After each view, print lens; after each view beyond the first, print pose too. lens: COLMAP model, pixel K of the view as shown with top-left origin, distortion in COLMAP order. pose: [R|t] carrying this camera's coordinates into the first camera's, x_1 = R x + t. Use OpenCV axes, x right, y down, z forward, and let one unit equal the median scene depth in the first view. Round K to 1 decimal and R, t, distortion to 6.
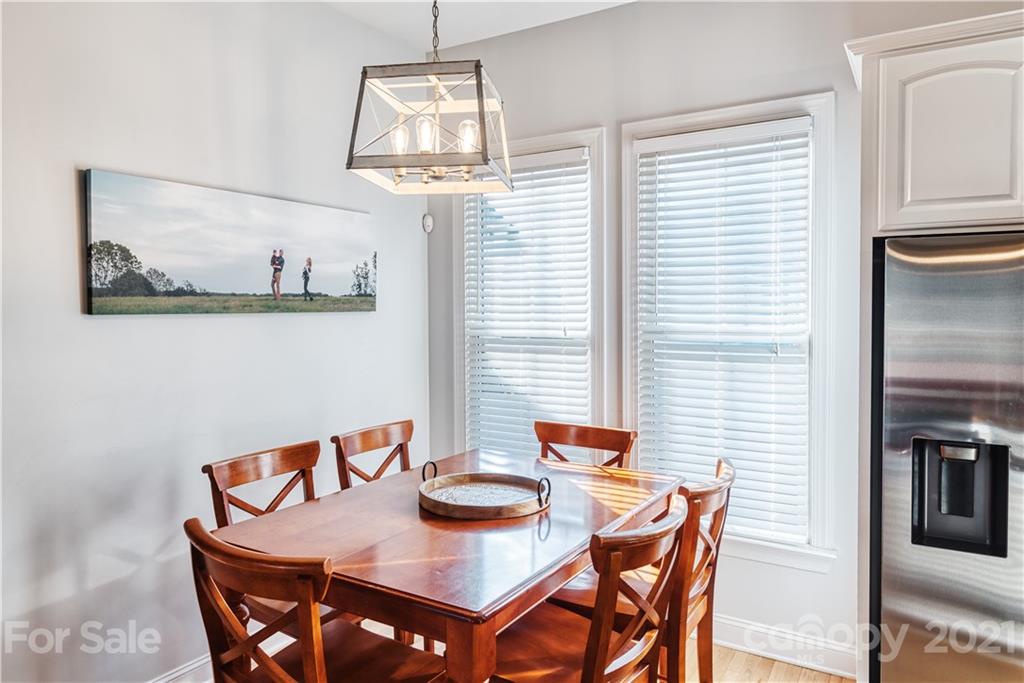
lens RADIAL K [[714.9, 0, 510.8], [0, 714.9, 338.2], [0, 0, 1]] dist [0.001807, -0.005341]
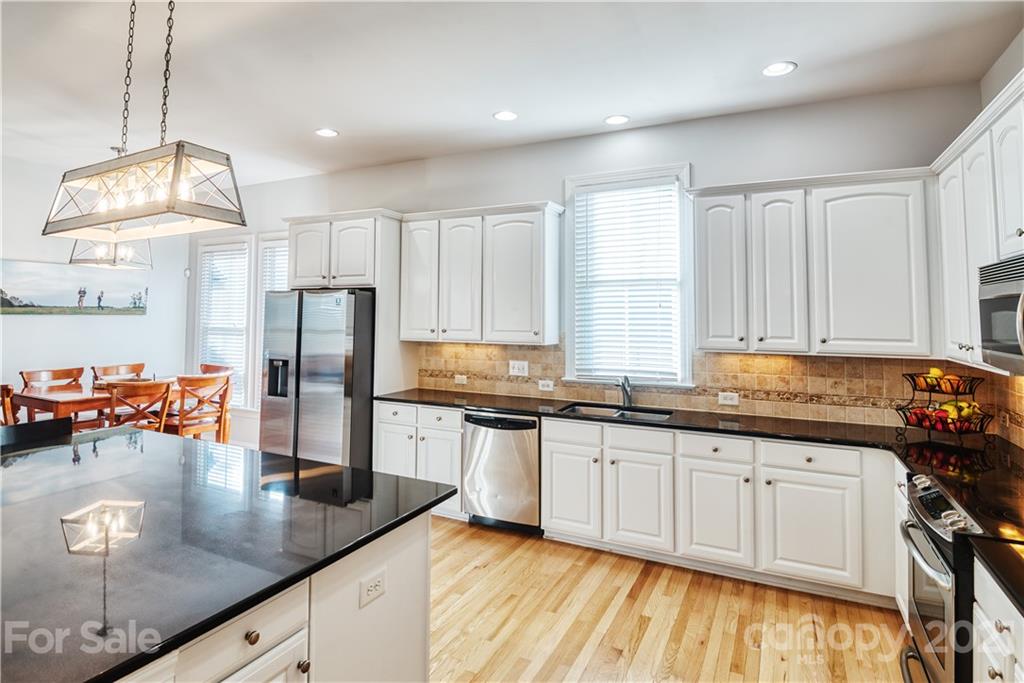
lens RADIAL K [[540.9, 0, 499.0], [0, 540.9, 299.5], [0, 0, 1]] dist [-0.012100, -0.001747]
pose [[0.995206, 0.012332, 0.097023, 0.855300], [-0.005201, 0.997288, -0.073412, 0.036194], [-0.097665, 0.072556, 0.992571, -0.865441]]
